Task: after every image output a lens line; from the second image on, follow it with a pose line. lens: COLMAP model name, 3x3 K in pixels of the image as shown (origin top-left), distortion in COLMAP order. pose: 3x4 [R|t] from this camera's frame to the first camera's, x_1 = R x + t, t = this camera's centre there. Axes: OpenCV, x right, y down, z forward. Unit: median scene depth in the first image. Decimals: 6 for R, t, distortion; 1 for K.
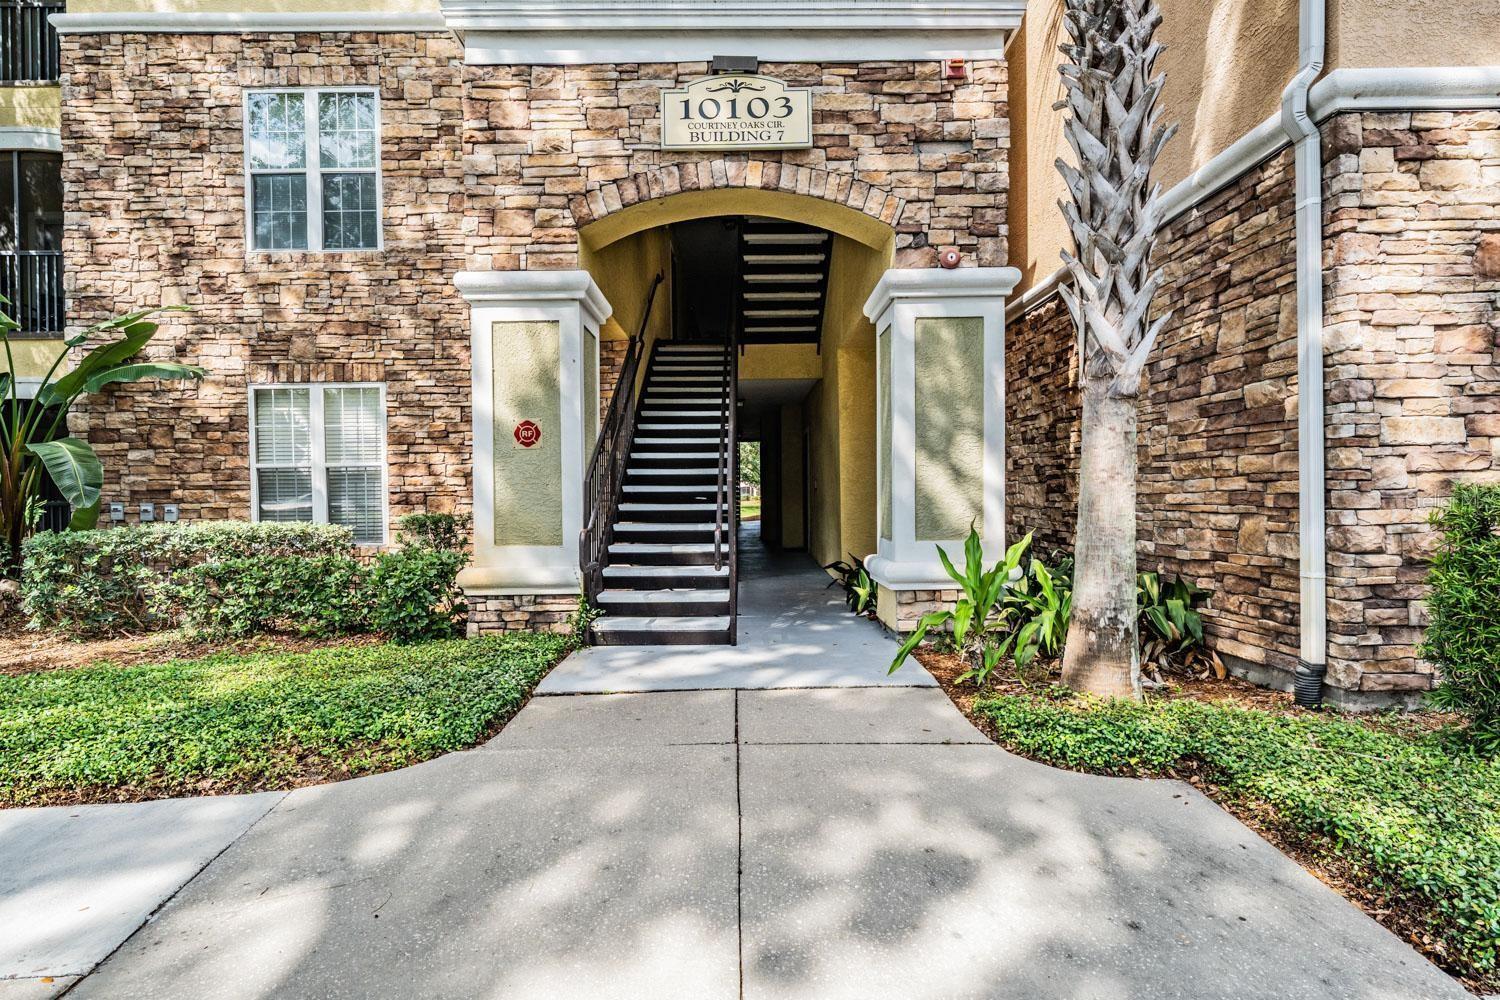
lens RADIAL K [[778.6, 0, 750.7], [0, 778.6, 501.7], [0, 0, 1]] dist [-0.000554, -0.000490]
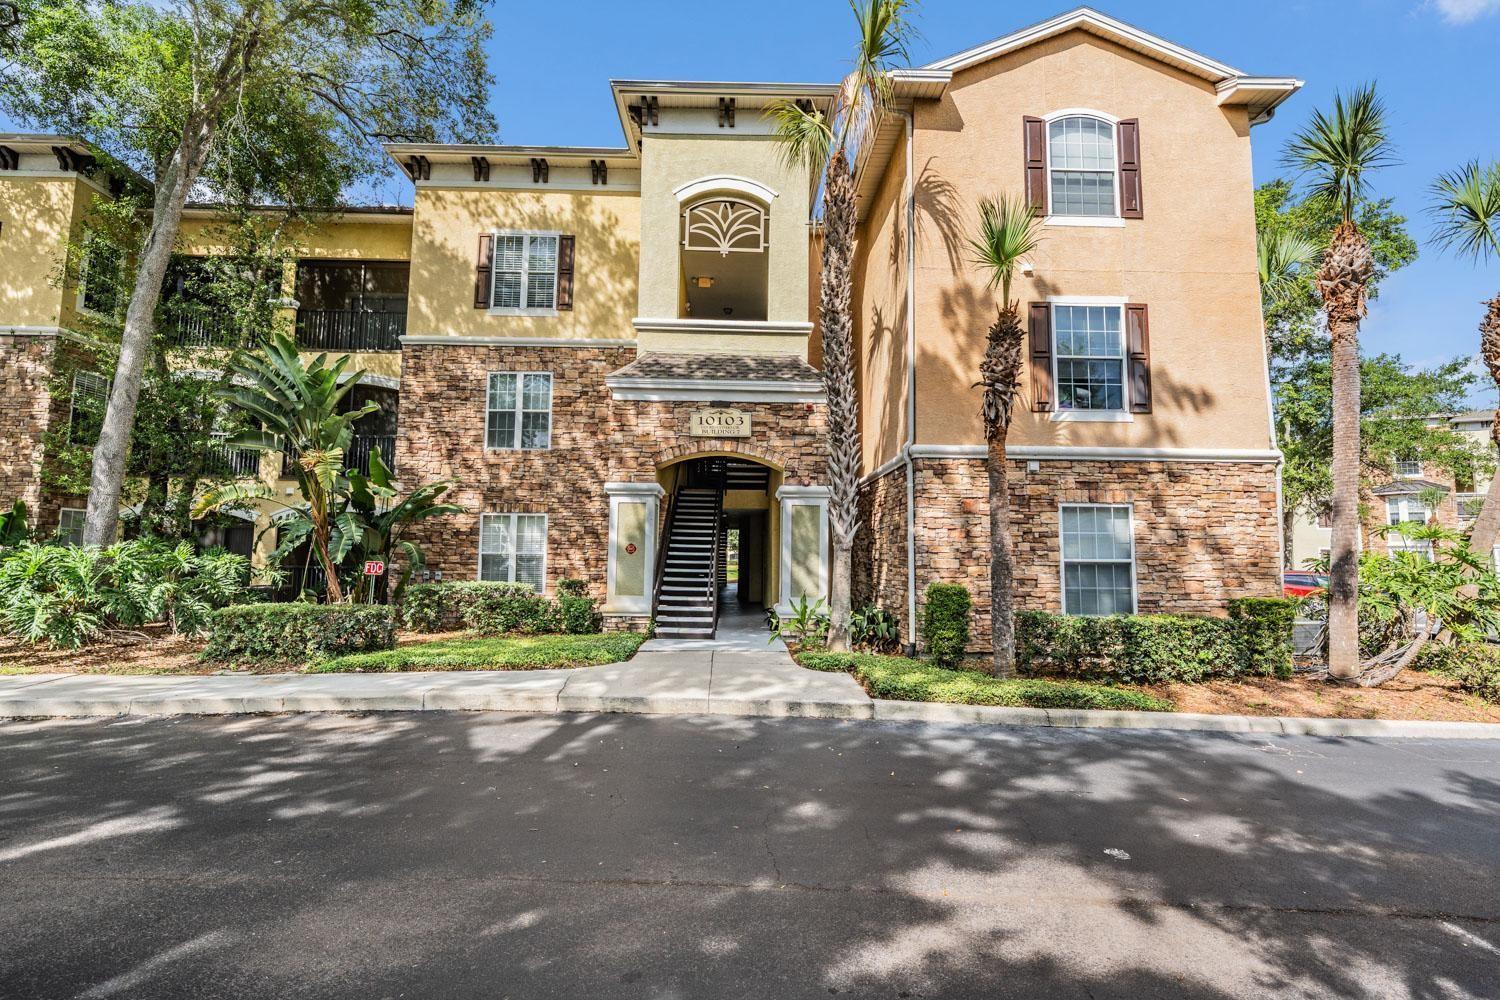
lens RADIAL K [[672.0, 0, 750.6], [0, 672.0, 491.0], [0, 0, 1]] dist [-0.001367, -0.001399]
pose [[0.999618, 0.025343, 0.011039, 0.053593], [-0.023999, 0.993824, -0.108346, -0.045646], [-0.013717, 0.108039, 0.994052, -1.023853]]
